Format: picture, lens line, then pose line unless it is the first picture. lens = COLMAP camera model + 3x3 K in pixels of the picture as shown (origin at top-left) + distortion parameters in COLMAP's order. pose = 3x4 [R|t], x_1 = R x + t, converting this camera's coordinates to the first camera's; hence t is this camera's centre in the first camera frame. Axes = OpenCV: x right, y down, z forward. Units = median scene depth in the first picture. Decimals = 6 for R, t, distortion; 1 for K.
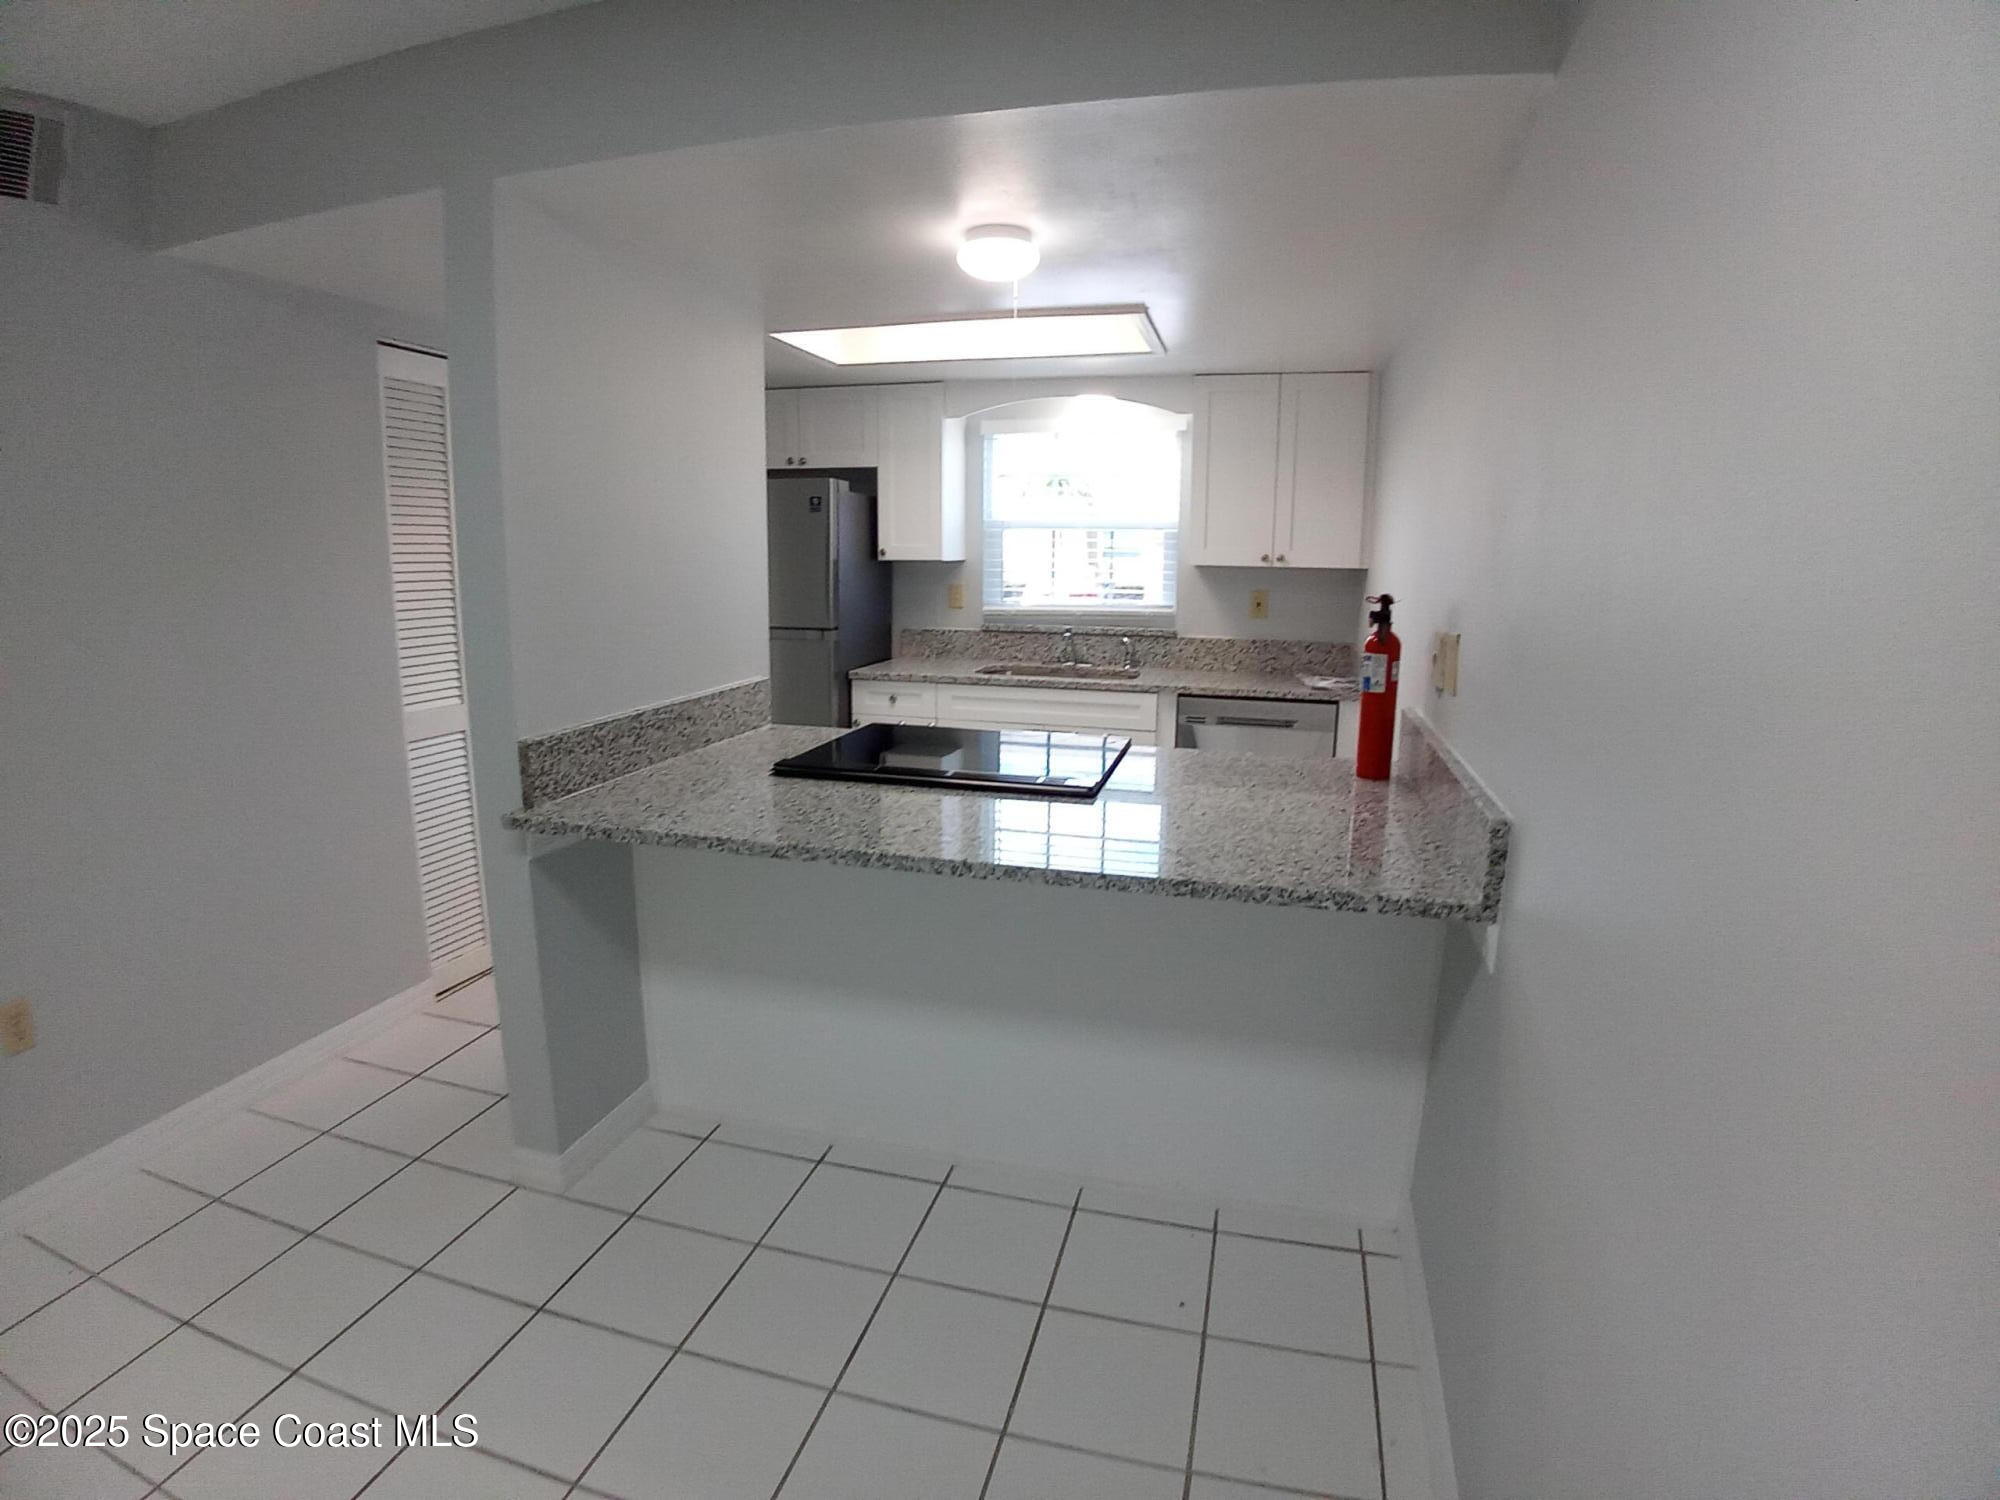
lens RADIAL K [[1005.8, 0, 999.4], [0, 1005.8, 743.7], [0, 0, 1]] dist [-0.098546, 0.002088]
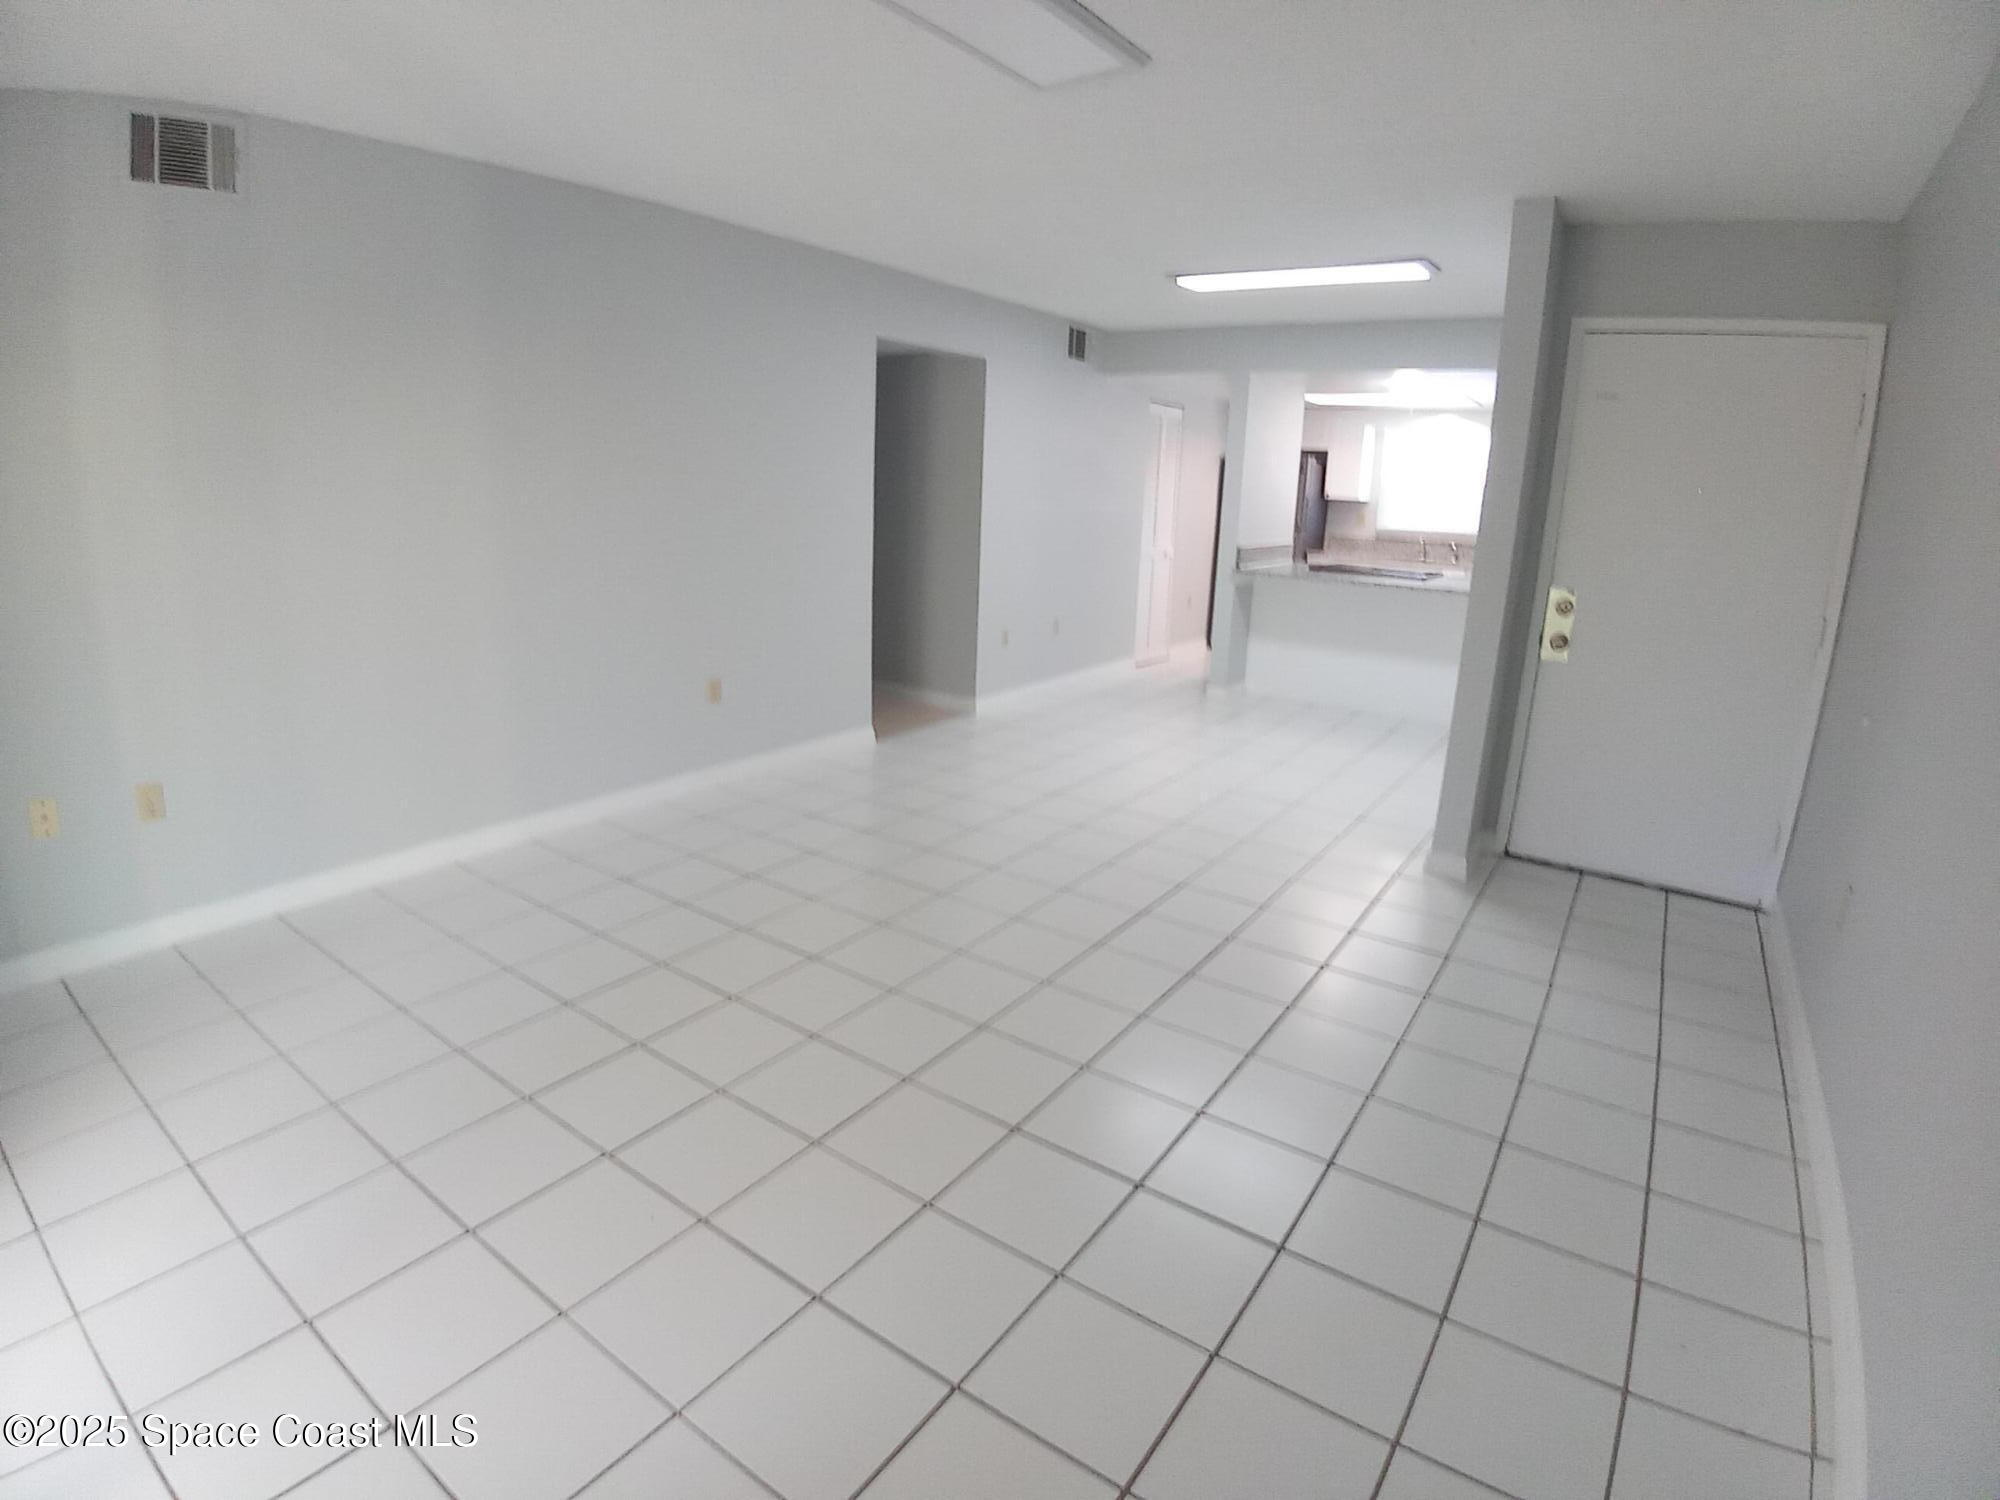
lens RADIAL K [[1005.8, 0, 999.4], [0, 1005.8, 743.7], [0, 0, 1]] dist [-0.098546, 0.002088]
pose [[0.937386, 0.102181, -0.332965, -0.038206], [-0.083412, 0.994038, 0.070227, 0.342788], [0.338156, -0.038057, 0.940320, -1.712794]]
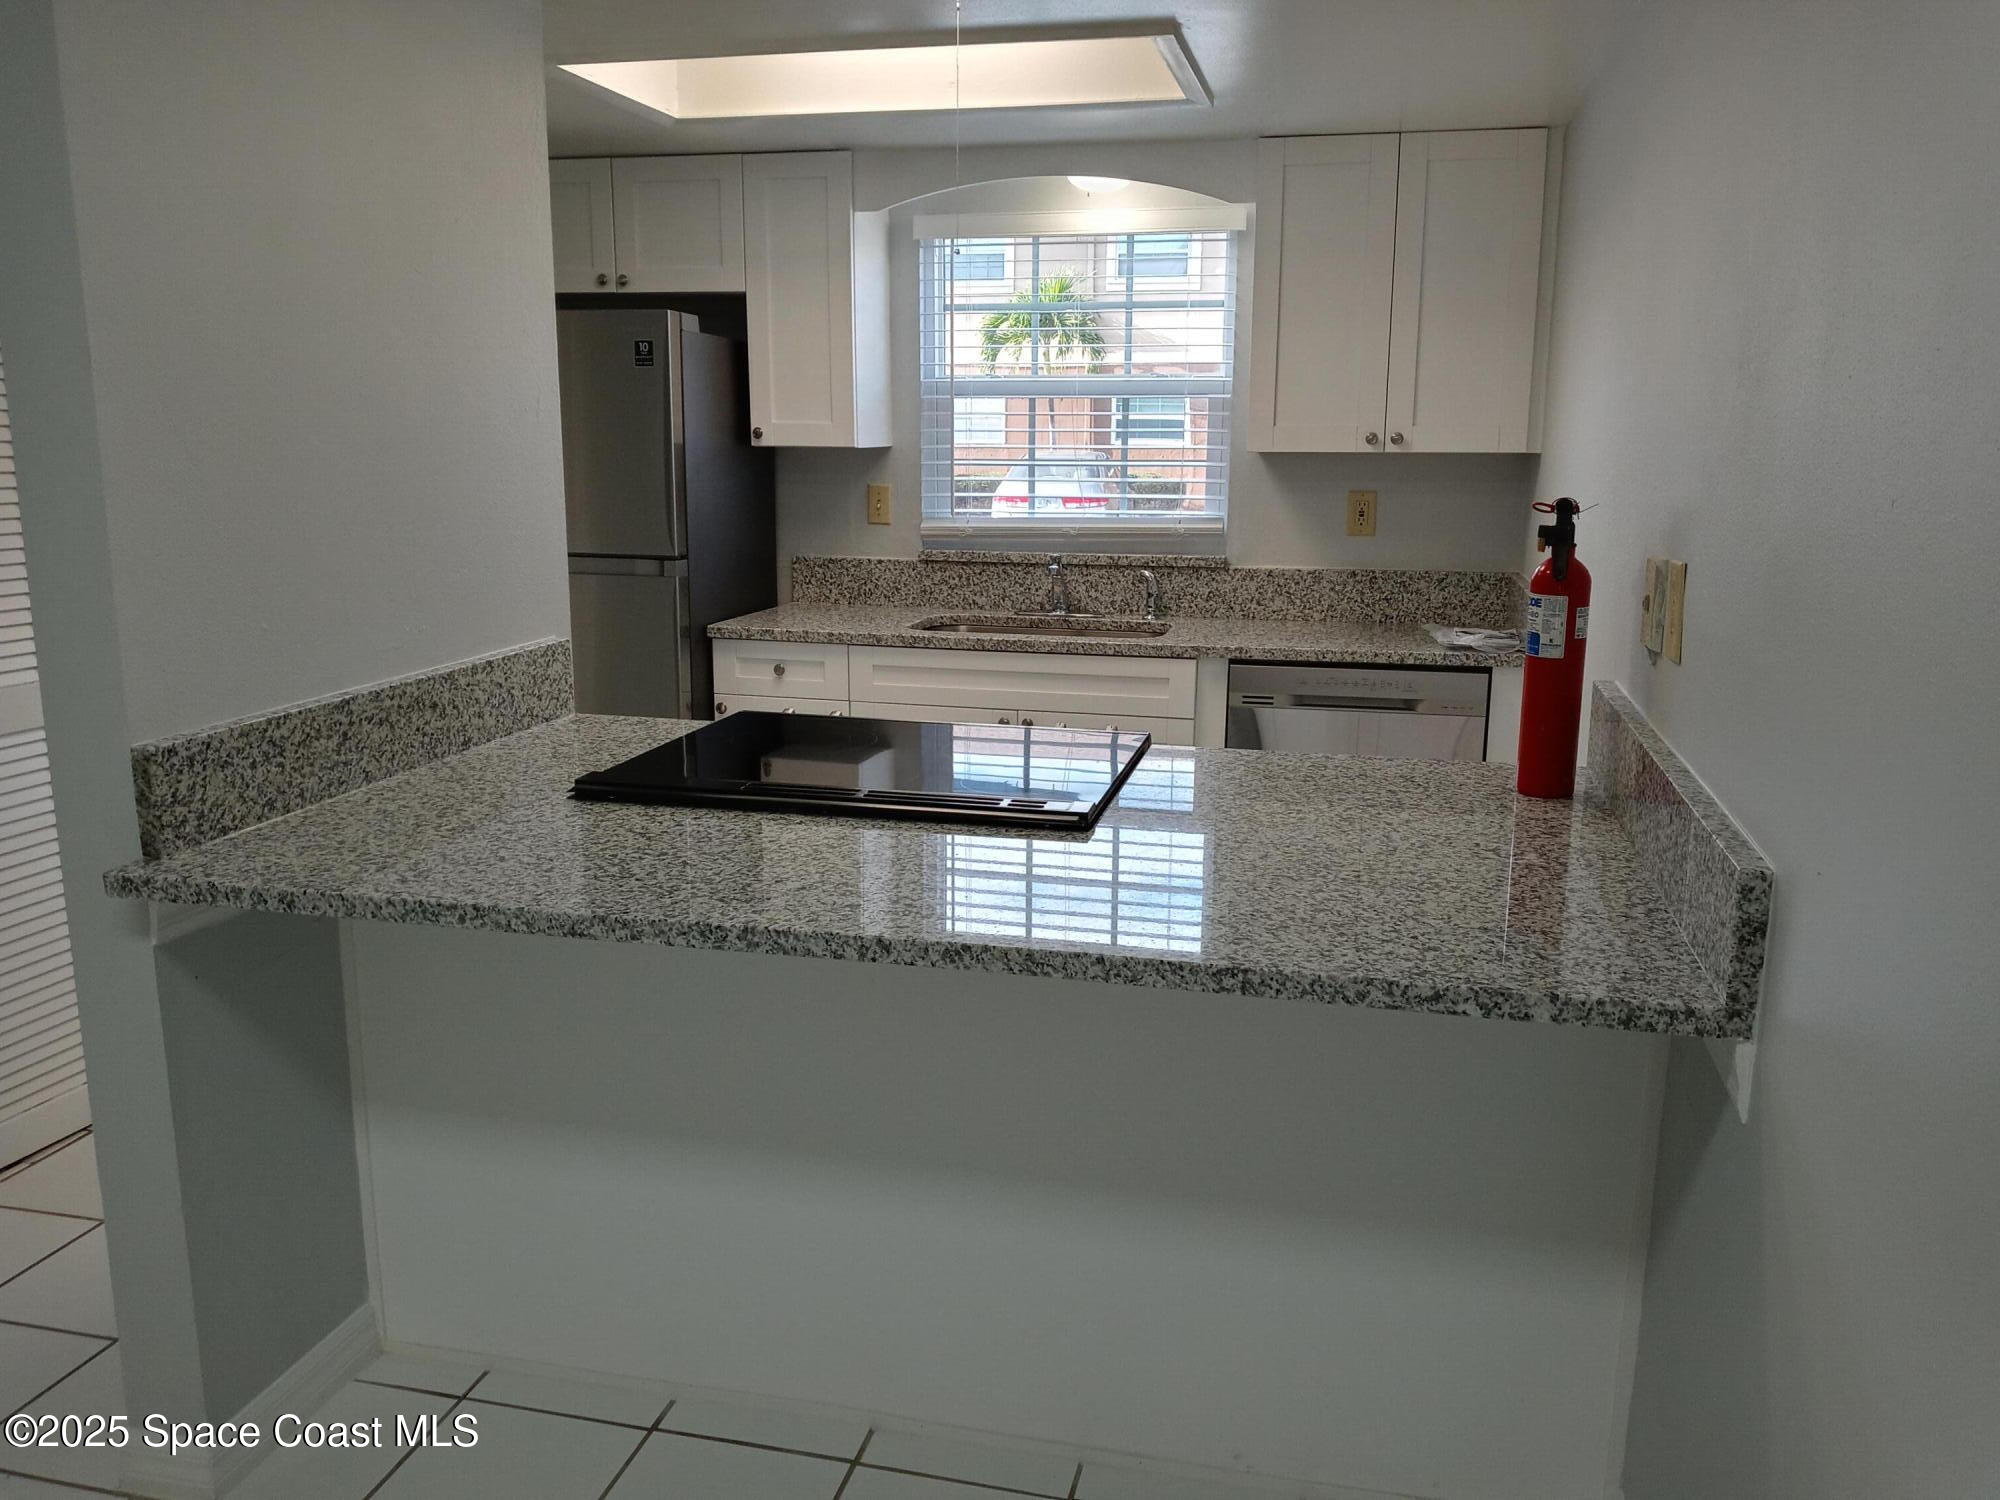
lens RADIAL K [[1574.9, 0, 1000.0], [0, 1574.9, 750.0], [0, 0, 1]] dist [0.162230, -0.423858]
pose [[0.999628, -0.007951, 0.026107, 0.010223], [0.007680, 0.999916, 0.010465, -0.006179], [-0.026188, -0.010261, 0.999604, 0.012419]]
